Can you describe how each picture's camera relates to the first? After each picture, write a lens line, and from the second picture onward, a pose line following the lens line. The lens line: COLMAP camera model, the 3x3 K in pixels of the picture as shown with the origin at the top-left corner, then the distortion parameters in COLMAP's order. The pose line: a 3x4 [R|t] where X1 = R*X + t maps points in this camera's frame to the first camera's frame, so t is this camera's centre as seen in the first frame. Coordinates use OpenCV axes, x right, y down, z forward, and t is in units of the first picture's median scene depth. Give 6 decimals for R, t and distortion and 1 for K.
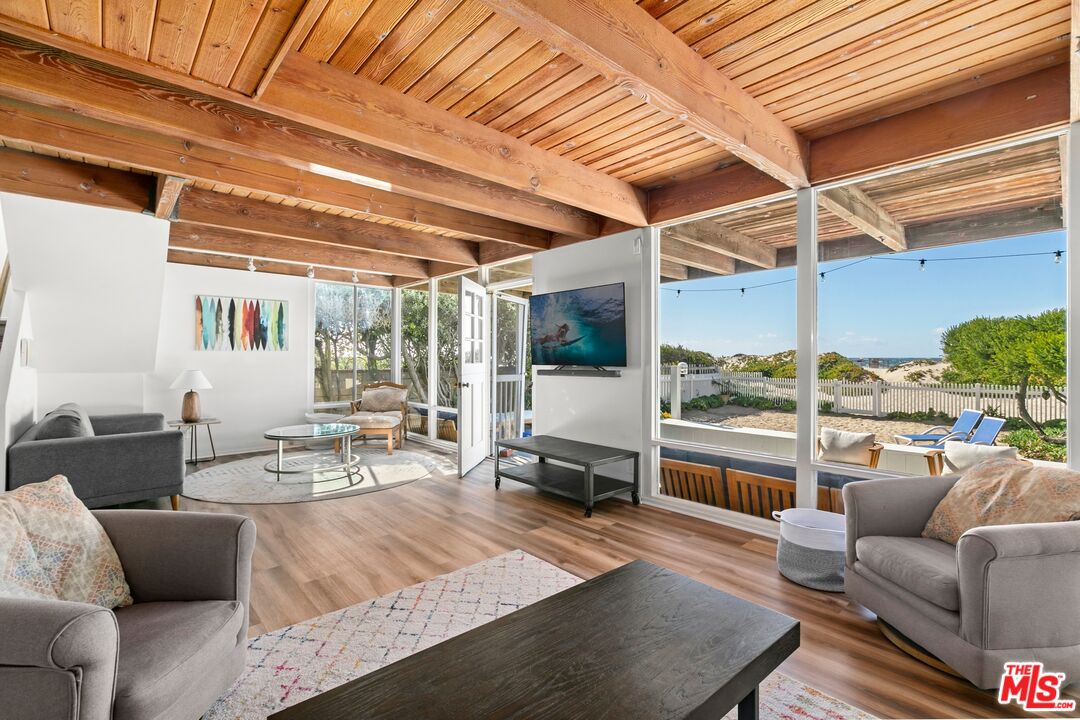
lens RADIAL K [[475.0, 0, 539.5], [0, 475.0, 350.1], [0, 0, 1]] dist [-0.000145, 0.000022]
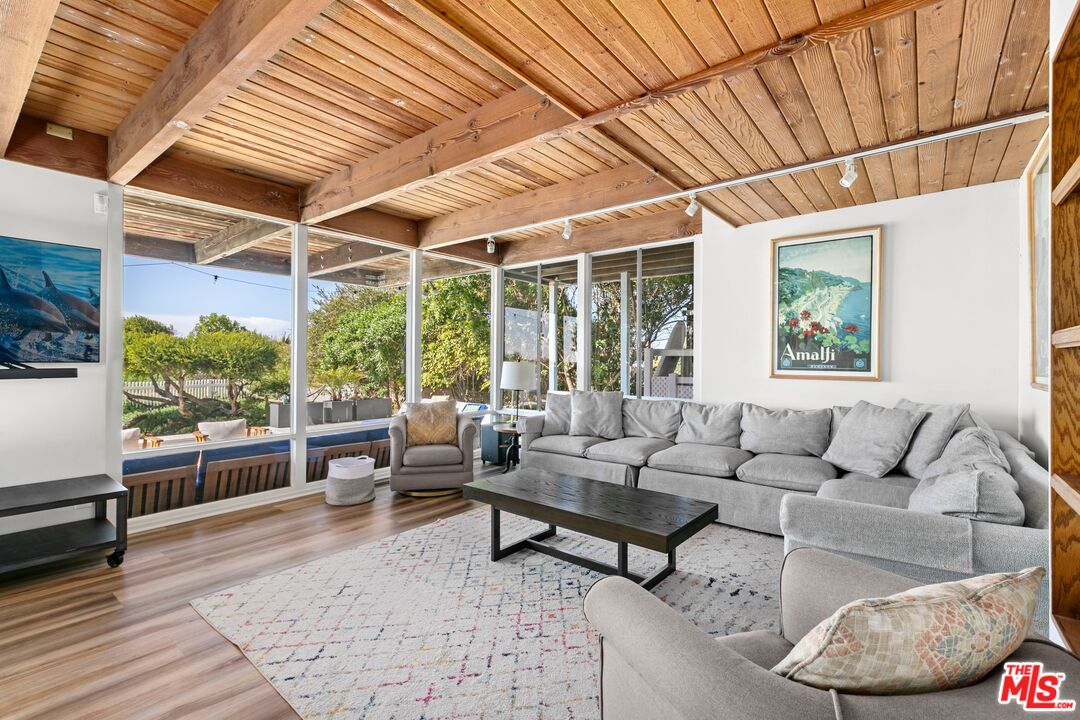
lens RADIAL K [[475.0, 0, 539.5], [0, 475.0, 350.1], [0, 0, 1]] dist [-0.000145, 0.000022]
pose [[-0.141013, 0.018975, 0.989826, -0.826243], [-0.021882, 0.999512, -0.022278, 0.021752], [-0.989766, -0.024800, -0.140529, 0.529569]]
